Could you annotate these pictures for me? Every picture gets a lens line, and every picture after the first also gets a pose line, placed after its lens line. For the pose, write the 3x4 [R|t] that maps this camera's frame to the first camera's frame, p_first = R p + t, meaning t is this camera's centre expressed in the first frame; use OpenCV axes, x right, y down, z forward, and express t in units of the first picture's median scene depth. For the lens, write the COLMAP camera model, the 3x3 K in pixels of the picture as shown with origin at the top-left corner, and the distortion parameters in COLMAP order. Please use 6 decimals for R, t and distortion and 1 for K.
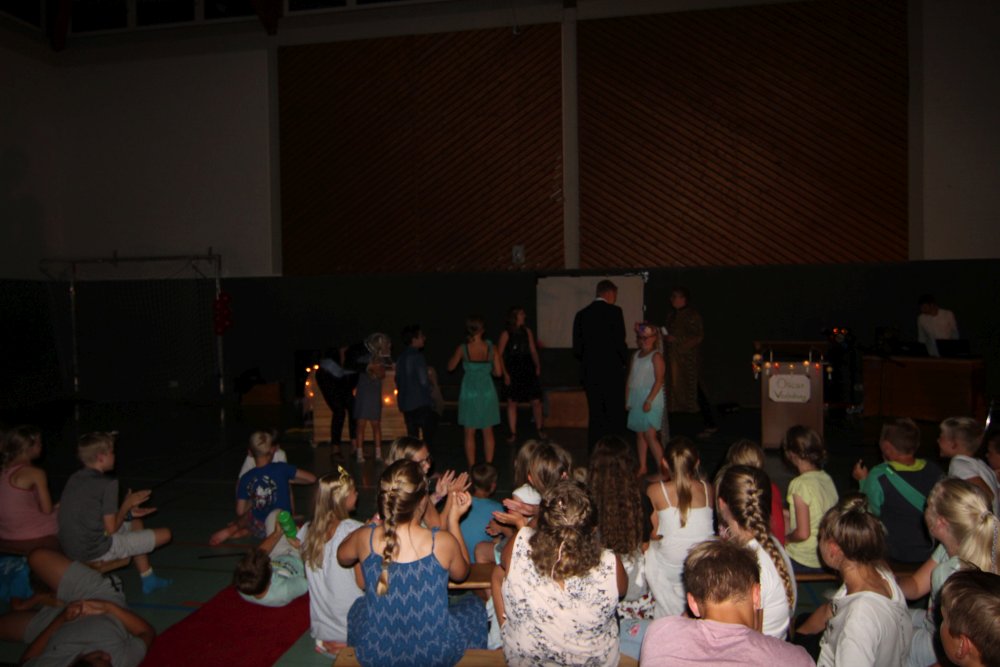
lens RADIAL K [[783.0, 0, 495.4], [0, 783.0, 327.3], [0, 0, 1]] dist [-0.012706, -0.006639]
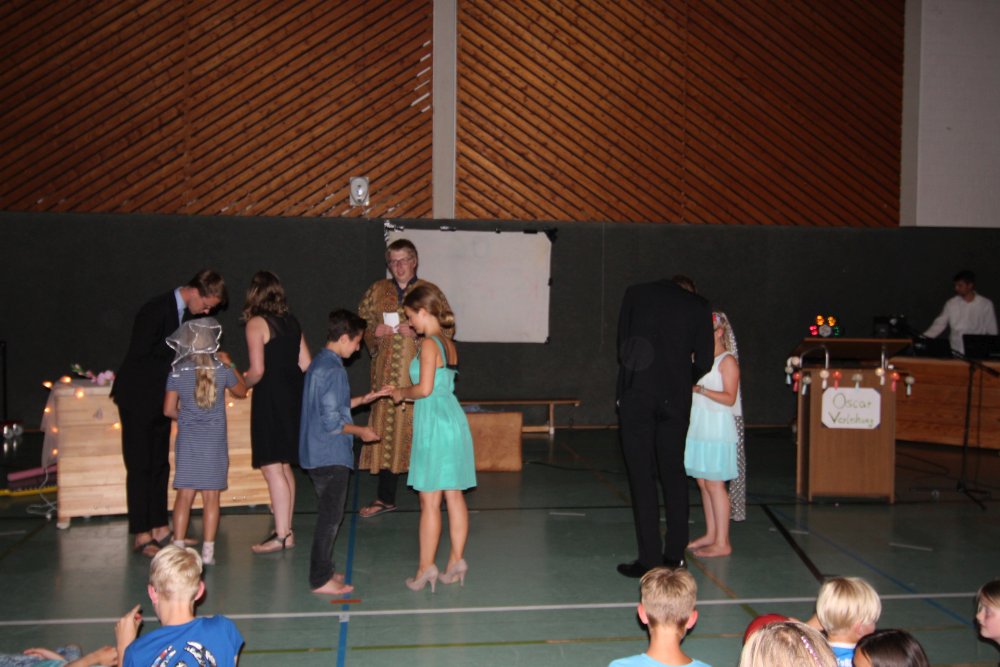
lens RADIAL K [[1038.4, 0, 499.4], [0, 1038.4, 328.8], [0, 0, 1]] dist [0.011999, -0.004347]
pose [[0.949514, 0.009021, 0.313594, -0.128608], [-0.016036, 0.999675, 0.019795, -0.001616], [-0.313314, -0.023825, 0.949351, 0.174281]]
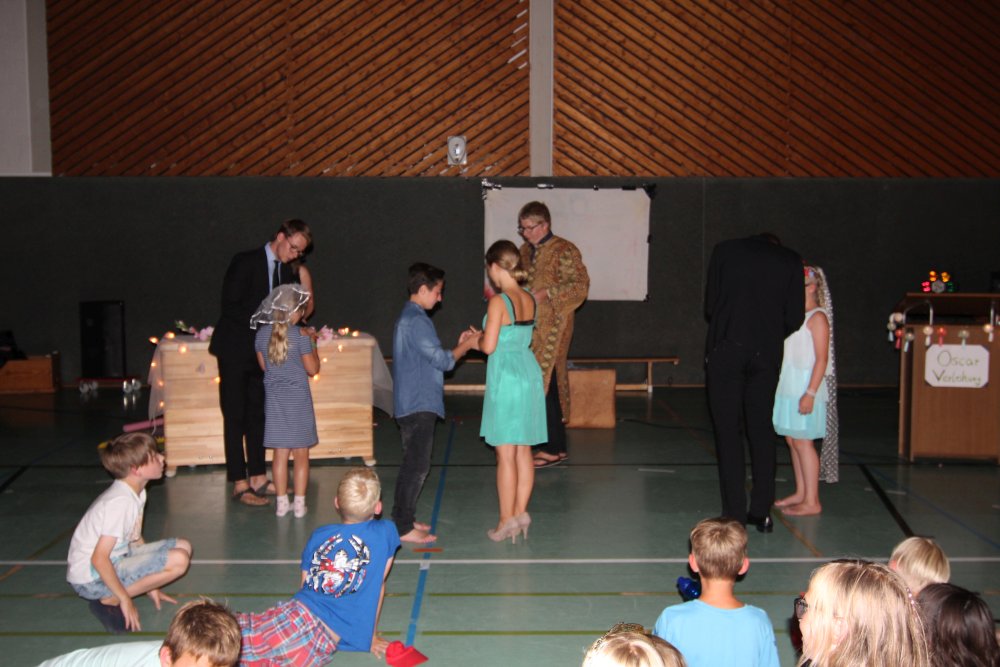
lens RADIAL K [[1038.4, 0, 499.4], [0, 1038.4, 328.8], [0, 0, 1]] dist [0.011999, -0.004347]
pose [[0.978504, -0.003156, 0.206204, -0.114212], [-0.009076, 0.998255, 0.058349, 0.000924], [-0.206028, -0.058966, 0.976768, 0.169086]]
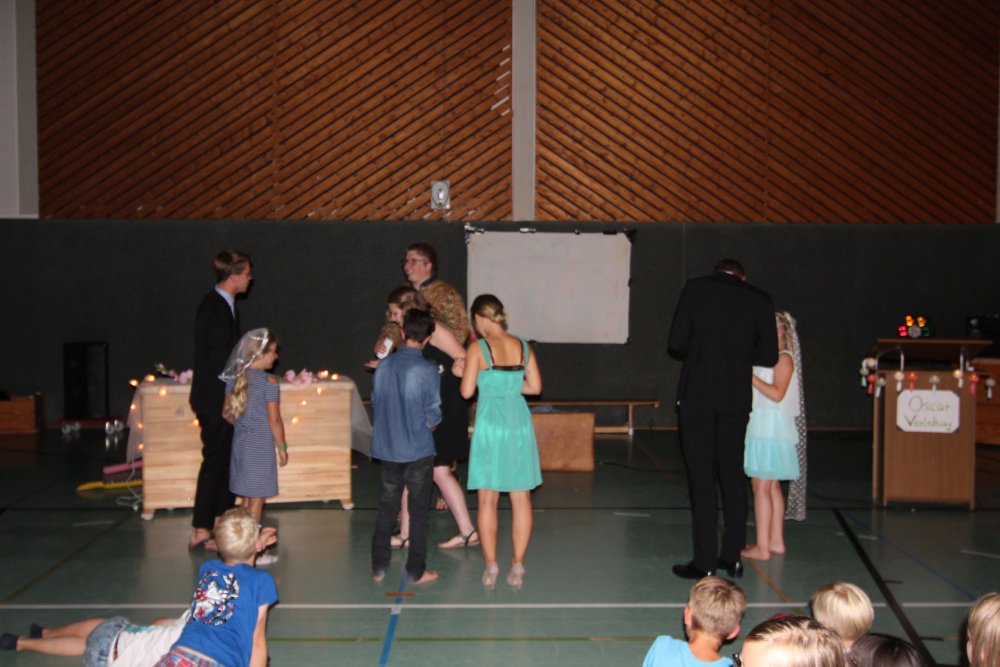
lens RADIAL K [[1038.4, 0, 499.4], [0, 1038.4, 328.8], [0, 0, 1]] dist [0.011999, -0.004347]
pose [[0.976767, 0.008436, 0.214138, -0.108053], [-0.013242, 0.999691, 0.021019, -0.002613], [-0.213895, -0.023366, 0.976577, 0.160492]]
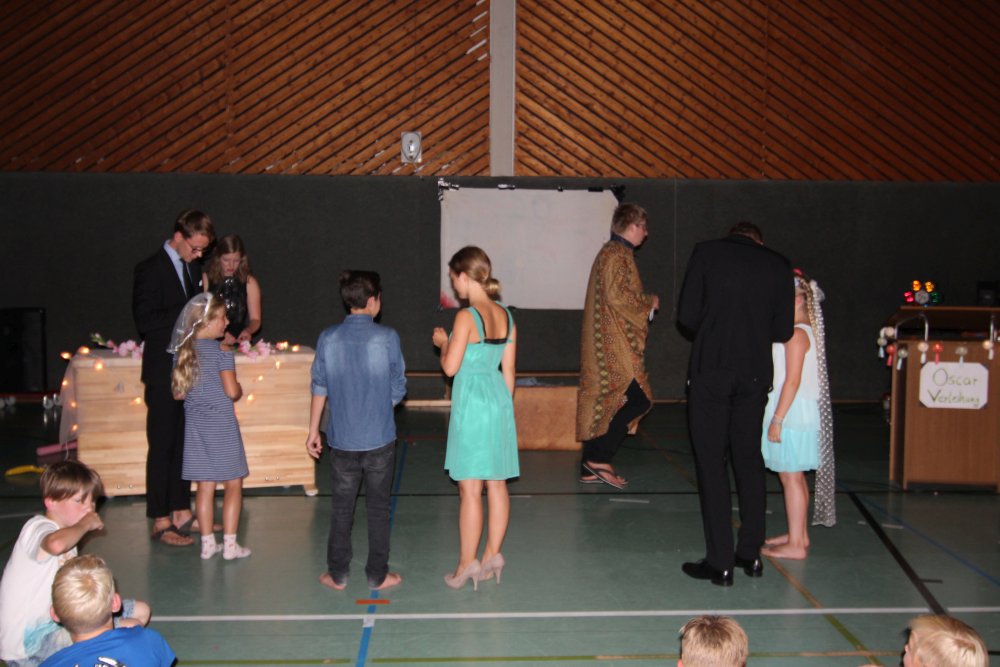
lens RADIAL K [[1057.1, 0, 498.5], [0, 1057.1, 328.6], [0, 0, 1]] dist [0.009807, 0.002146]
pose [[0.969530, 0.001410, 0.244967, -0.104501], [-0.015063, 0.998434, 0.053869, -0.001740], [-0.244507, -0.055918, 0.968034, 0.215227]]
